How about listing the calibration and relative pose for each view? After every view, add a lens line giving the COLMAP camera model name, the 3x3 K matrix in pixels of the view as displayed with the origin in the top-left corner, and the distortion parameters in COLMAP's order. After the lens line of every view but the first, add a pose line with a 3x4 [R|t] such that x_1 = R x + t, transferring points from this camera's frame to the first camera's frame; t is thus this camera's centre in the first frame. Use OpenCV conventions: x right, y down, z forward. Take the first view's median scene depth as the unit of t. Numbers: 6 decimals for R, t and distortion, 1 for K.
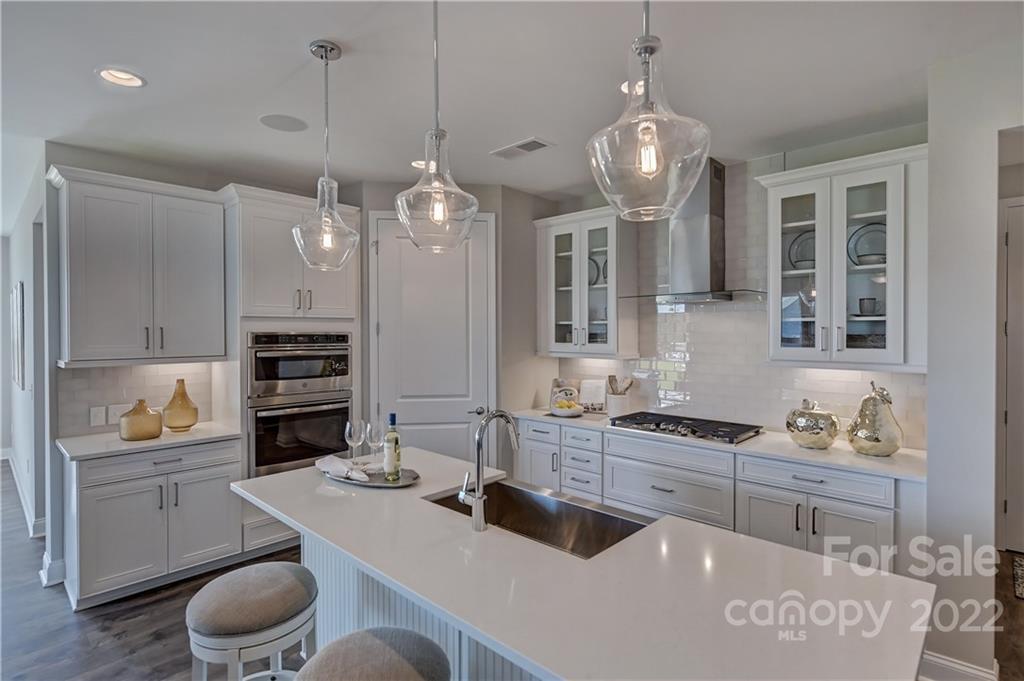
lens RADIAL K [[512.3, 0, 520.0], [0, 512.3, 335.0], [0, 0, 1]] dist [0.001183, -0.000292]
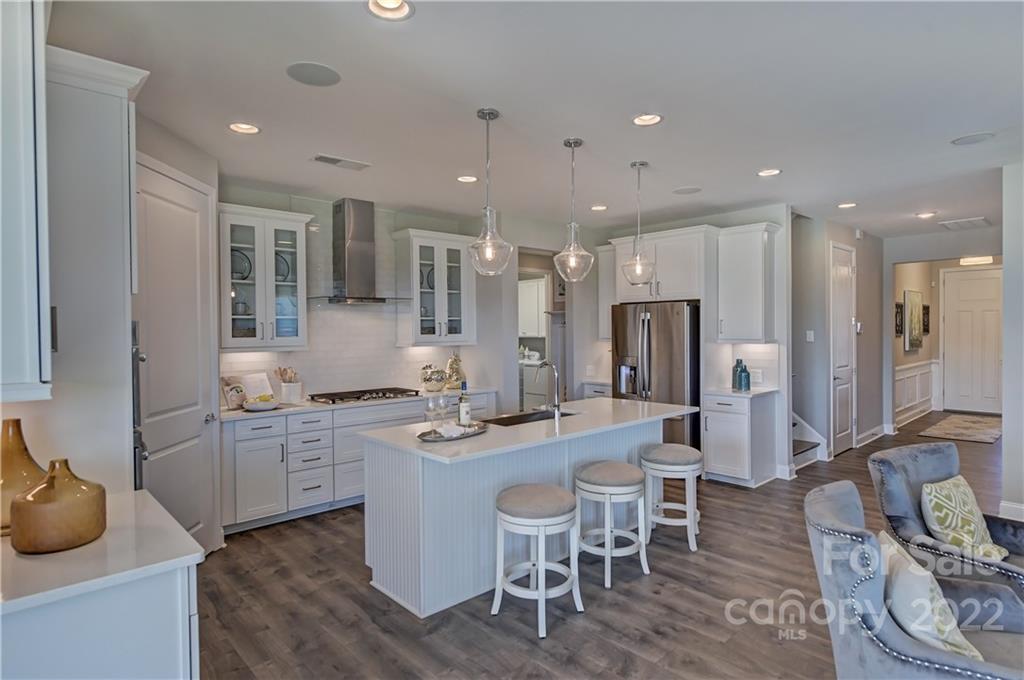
lens RADIAL K [[564.6, 0, 512.0], [0, 564.6, 340.0], [0, 0, 1]] dist [-0.000246, 0.000050]
pose [[0.073918, -0.018769, 0.997088, -1.176525], [0.018721, 0.999673, 0.017429, 0.013226], [-0.997089, 0.017378, 0.074245, 0.520818]]
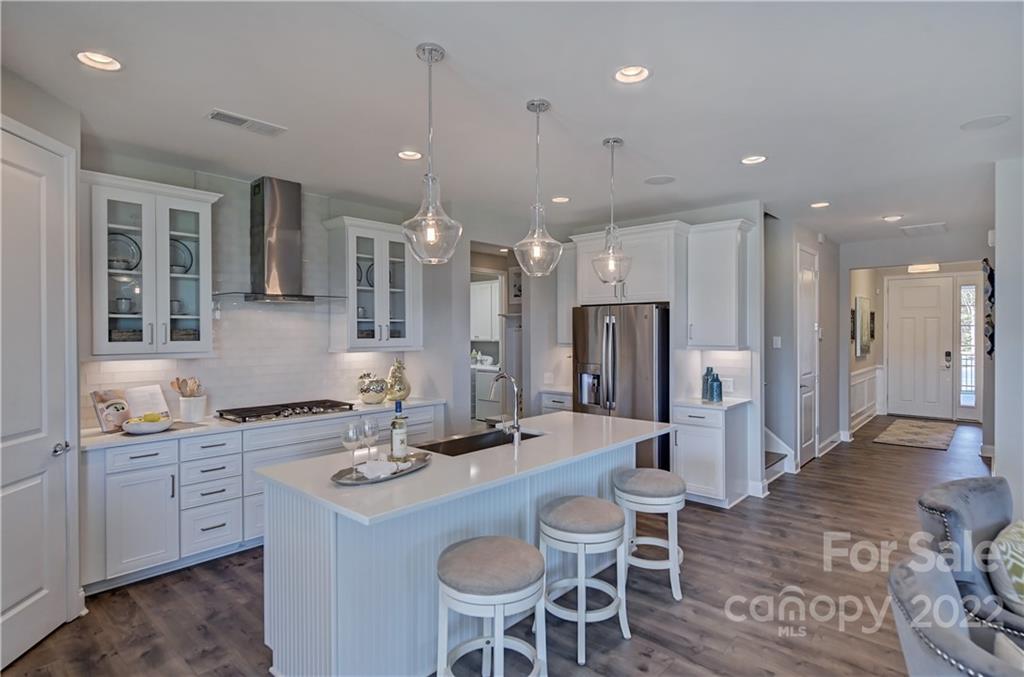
lens RADIAL K [[541.0, 0, 515.3], [0, 541.0, 336.5], [0, 0, 1]] dist [-0.001578, -0.000131]
pose [[-0.018826, -0.007490, 0.999795, -0.927618], [0.012282, 0.999895, 0.007722, 0.010086], [-0.999747, 0.012425, -0.018732, 0.533852]]
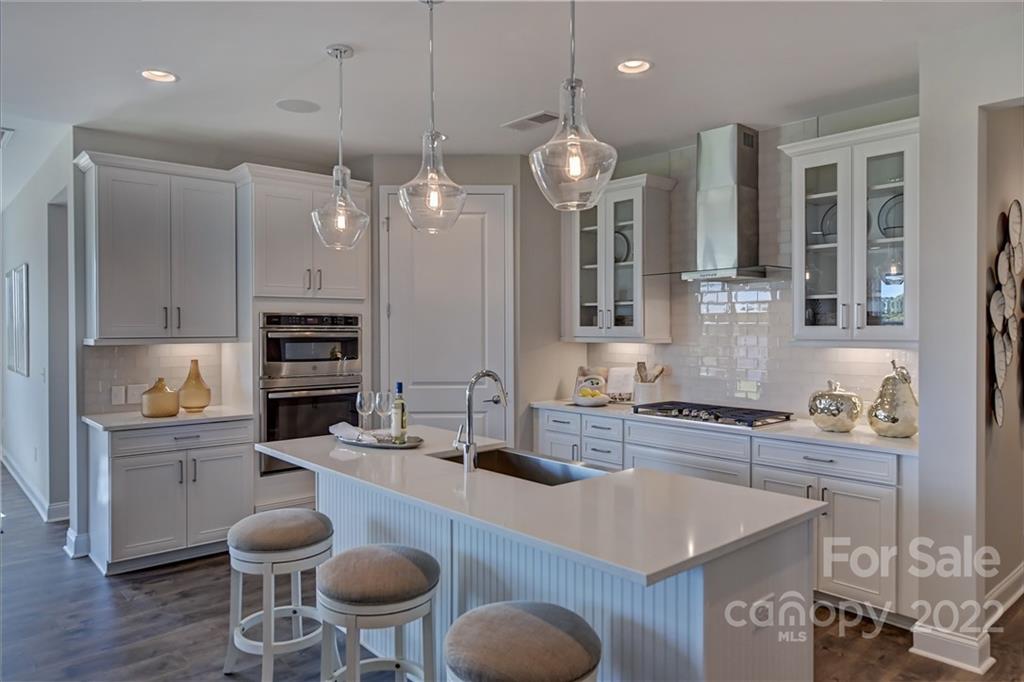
lens RADIAL K [[683.6, 0, 515.6], [0, 683.6, 336.2], [0, 0, 1]] dist [-0.001110, 0.001238]
pose [[0.995565, 0.002710, -0.094039, 0.087709], [-0.002273, 0.999986, 0.004752, 0.034085], [0.094050, -0.004517, 0.995557, -0.275329]]
